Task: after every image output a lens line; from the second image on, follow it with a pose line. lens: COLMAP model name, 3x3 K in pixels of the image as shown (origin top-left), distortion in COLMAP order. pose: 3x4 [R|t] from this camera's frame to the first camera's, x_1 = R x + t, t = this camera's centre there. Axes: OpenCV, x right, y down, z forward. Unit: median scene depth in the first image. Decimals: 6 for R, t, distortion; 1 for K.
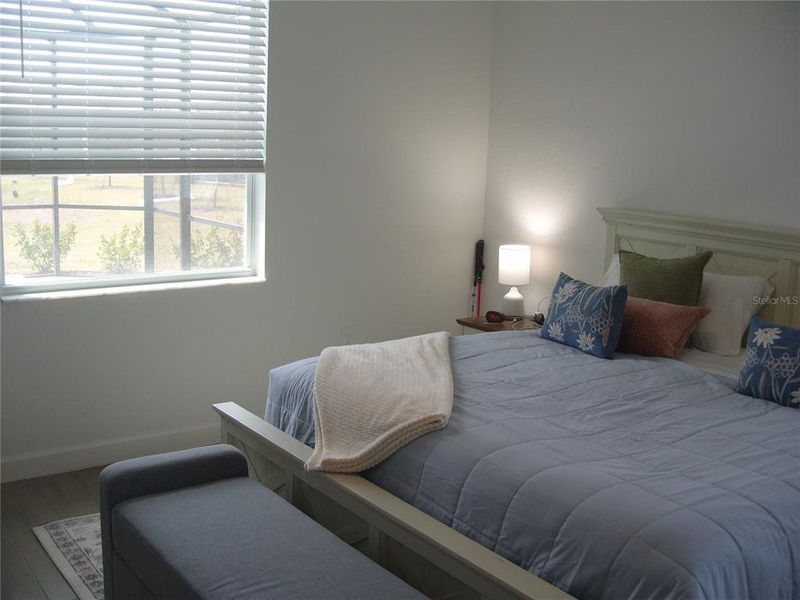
lens RADIAL K [[867.6, 0, 399.6], [0, 867.6, 302.0], [0, 0, 1]] dist [-0.145721, 0.000000]
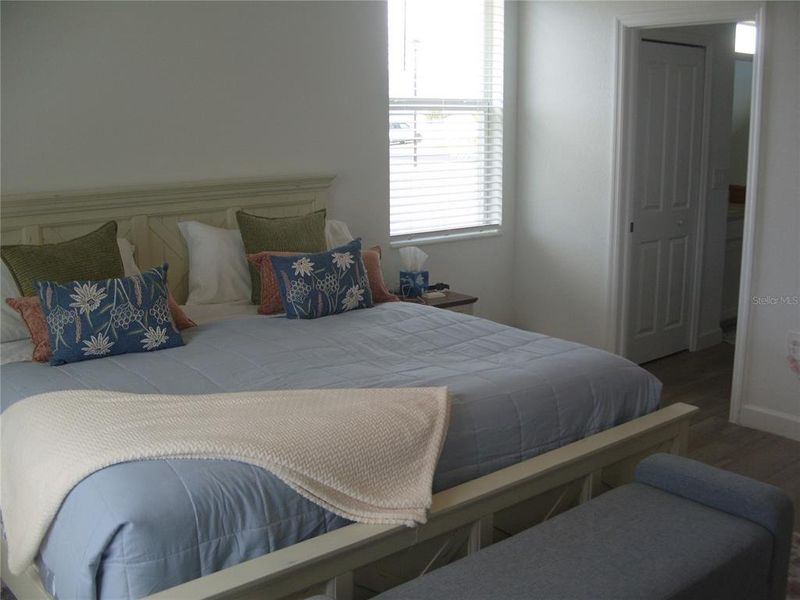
lens RADIAL K [[867.6, 0, 400.0], [0, 867.6, 298.9], [0, 0, 1]] dist [-0.145721, 0.000000]
pose [[-0.033283, -0.247837, 0.968230, -0.748824], [0.192726, 0.948993, 0.249538, -0.191436], [-0.980688, 0.194908, 0.016179, 0.851503]]
